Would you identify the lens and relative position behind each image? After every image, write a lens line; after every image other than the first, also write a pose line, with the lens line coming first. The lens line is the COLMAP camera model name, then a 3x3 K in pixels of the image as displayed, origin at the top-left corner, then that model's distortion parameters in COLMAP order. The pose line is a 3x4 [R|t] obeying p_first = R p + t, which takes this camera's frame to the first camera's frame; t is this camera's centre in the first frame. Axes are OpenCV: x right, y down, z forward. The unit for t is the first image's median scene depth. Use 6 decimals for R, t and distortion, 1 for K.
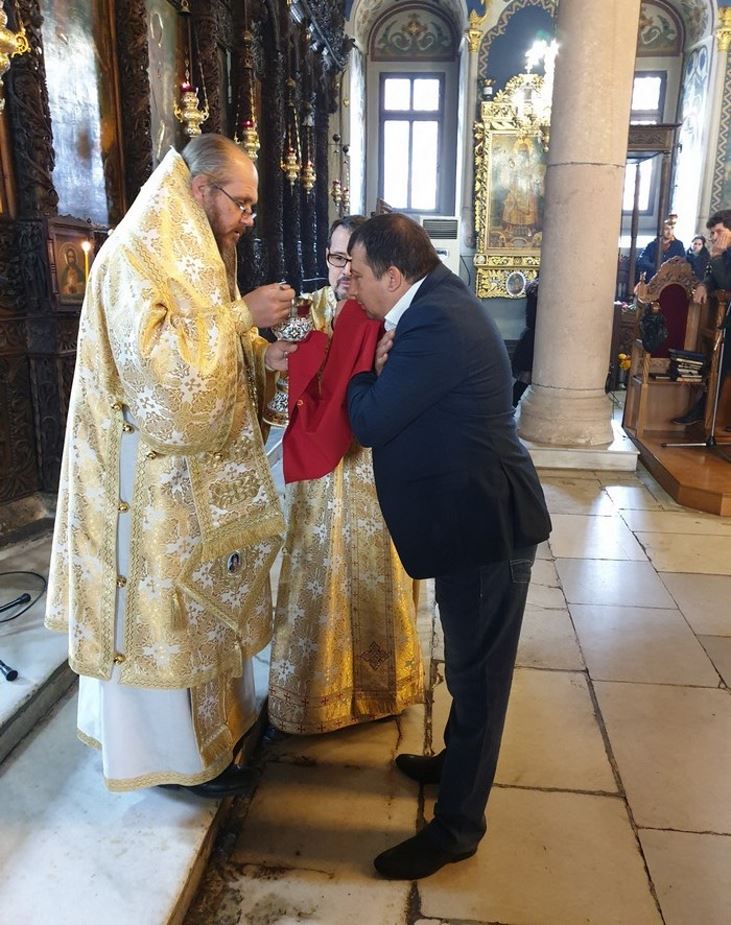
lens RADIAL K [[743.0, 0, 377.5], [0, 743.0, 443.3], [0, 0, 1]] dist [0.007684, 0.010933]
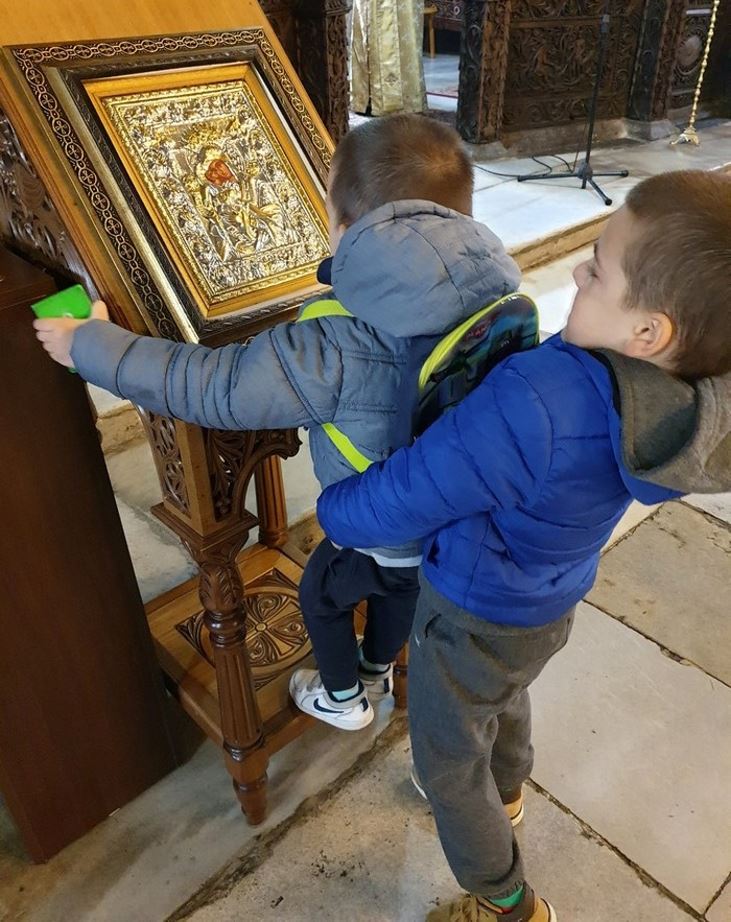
lens RADIAL K [[740.6, 0, 368.6], [0, 740.6, 414.7], [0, 0, 1]] dist [0.007684, 0.010933]
pose [[0.747502, 0.330871, -0.575991, 0.051898], [-0.133994, 0.924399, 0.357116, 0.062083], [0.650605, -0.189765, 0.735325, -0.138628]]
